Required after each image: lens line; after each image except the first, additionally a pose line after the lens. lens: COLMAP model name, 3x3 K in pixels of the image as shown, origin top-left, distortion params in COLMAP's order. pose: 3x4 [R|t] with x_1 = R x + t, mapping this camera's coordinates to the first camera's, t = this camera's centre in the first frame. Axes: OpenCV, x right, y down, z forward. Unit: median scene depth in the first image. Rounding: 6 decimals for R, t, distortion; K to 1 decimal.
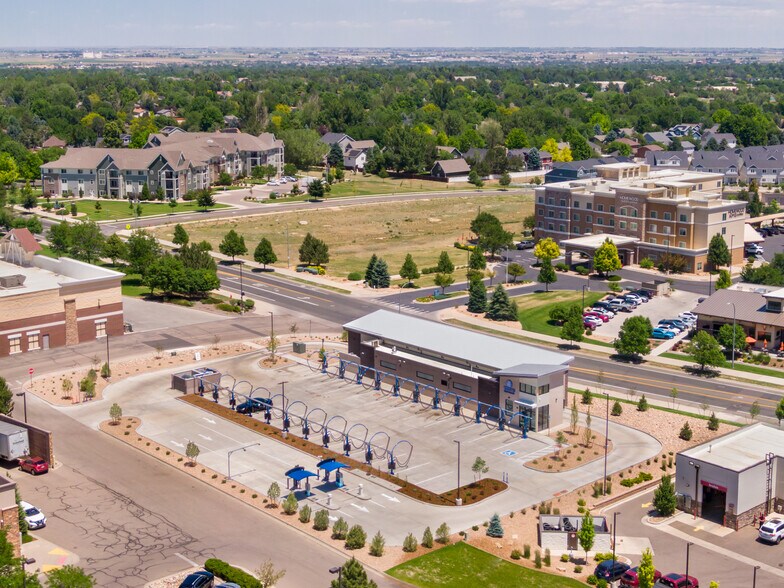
lens RADIAL K [[1137.6, 0, 392.0], [0, 1137.6, 294.0], [0, 0, 1]] dist [0.028337, 0.002594]
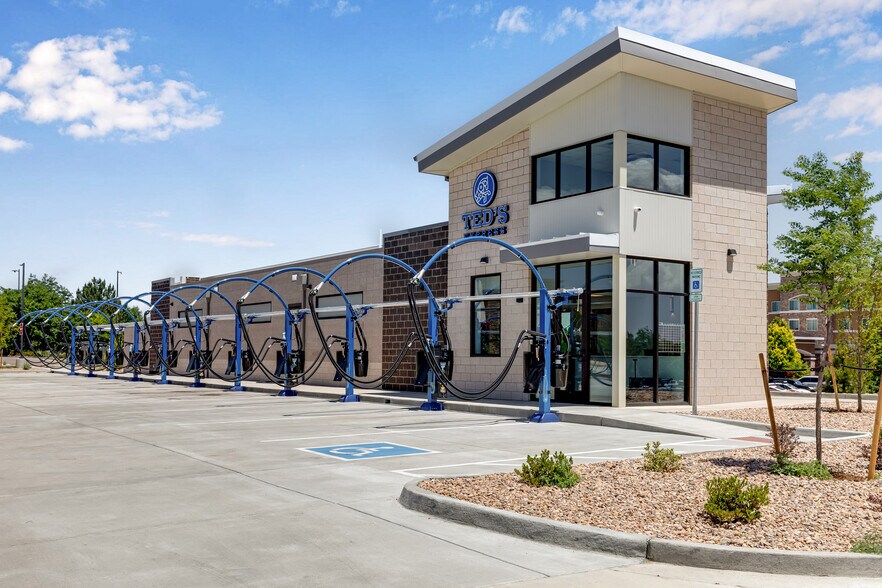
lens RADIAL K [[892.8, 0, 439.6], [0, 892.8, 345.4], [0, 0, 1]] dist [0.004656, 0.001057]
pose [[0.991542, 0.010907, -0.129324, 0.121898], [-0.039642, 0.974293, -0.221770, 0.148296], [0.123580, 0.225021, 0.966485, 0.898866]]
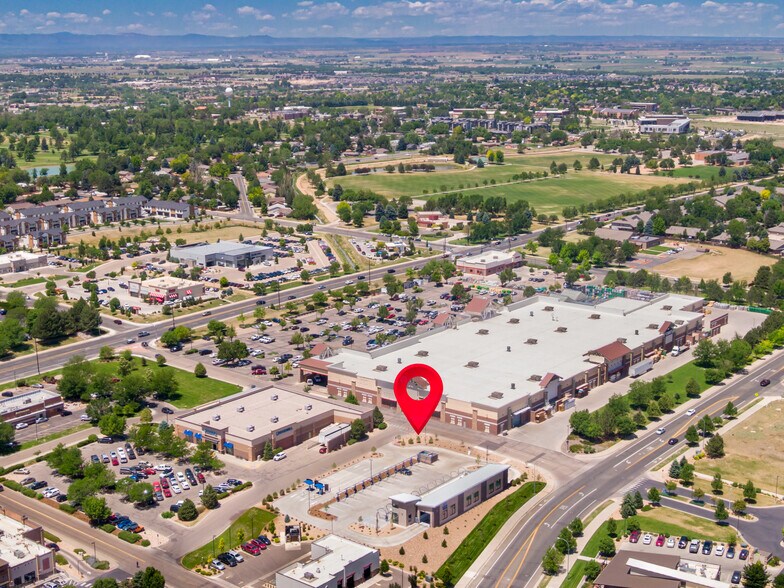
lens RADIAL K [[1137.6, 0, 392.0], [0, 1137.6, 294.0], [0, 0, 1]] dist [0.028337, 0.002594]
pose [[0.156613, 0.218190, -0.963258, 2.274400], [-0.202707, 0.961632, 0.184864, -0.755590], [0.966634, 0.166307, 0.194833, 0.505526]]
